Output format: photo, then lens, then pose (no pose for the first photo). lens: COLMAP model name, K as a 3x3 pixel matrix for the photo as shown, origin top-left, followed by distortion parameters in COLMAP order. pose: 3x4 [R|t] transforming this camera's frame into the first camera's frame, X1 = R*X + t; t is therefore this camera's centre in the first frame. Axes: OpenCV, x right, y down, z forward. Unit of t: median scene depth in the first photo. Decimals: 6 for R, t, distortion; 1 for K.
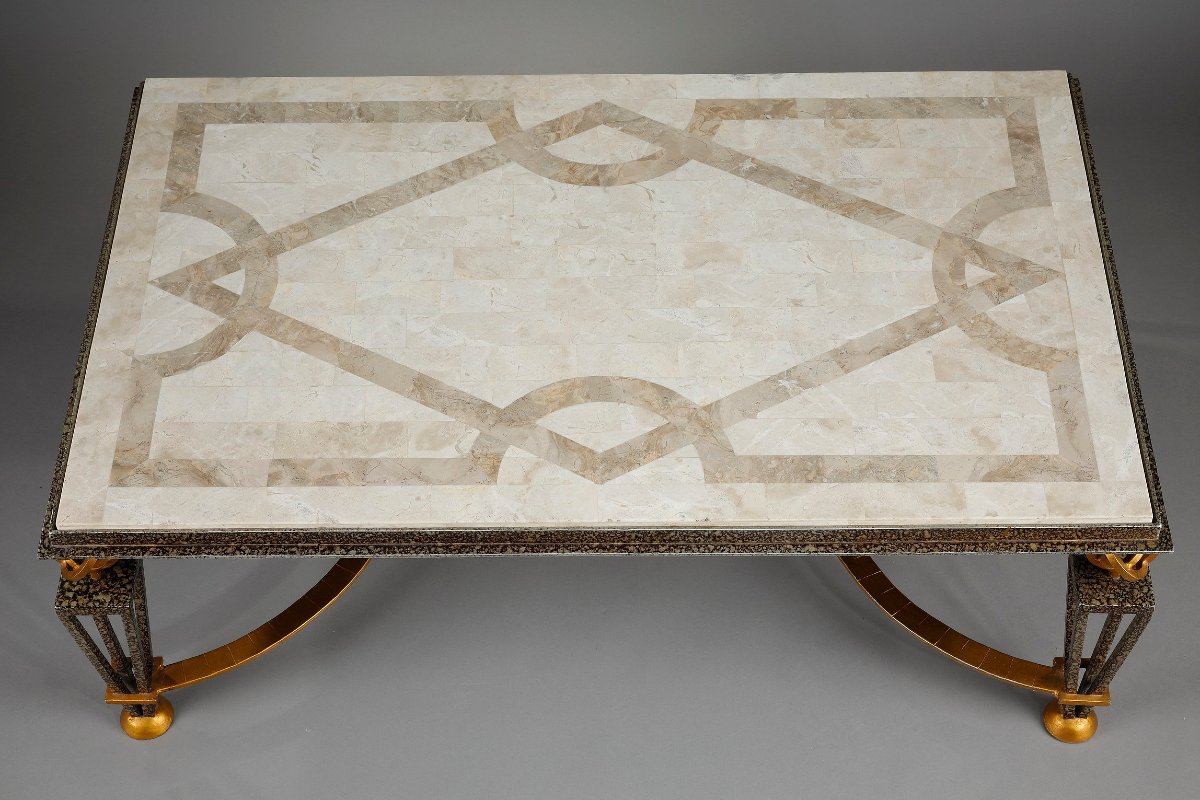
lens RADIAL K [[2210.3, 0, 602.5], [0, 2210.3, 399.6], [0, 0, 1]] dist [0.004254, 0.000000]
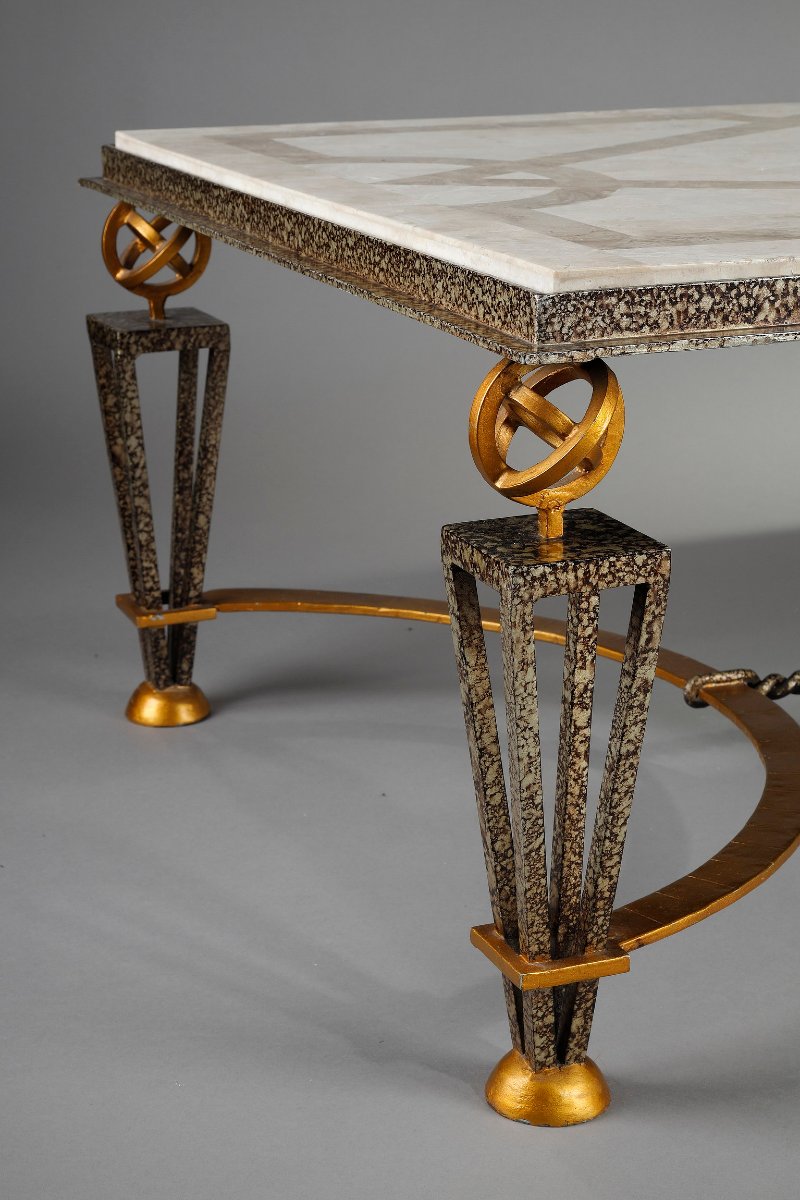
lens RADIAL K [[2398.1, 0, 387.8], [0, 2398.1, 609.6], [0, 0, 1]] dist [0.040772, 0.000000]
pose [[0.922155, -0.099040, 0.373926, -0.427029], [0.289747, 0.817287, -0.498086, 0.309621], [-0.256274, 0.567656, 0.782362, 0.638486]]
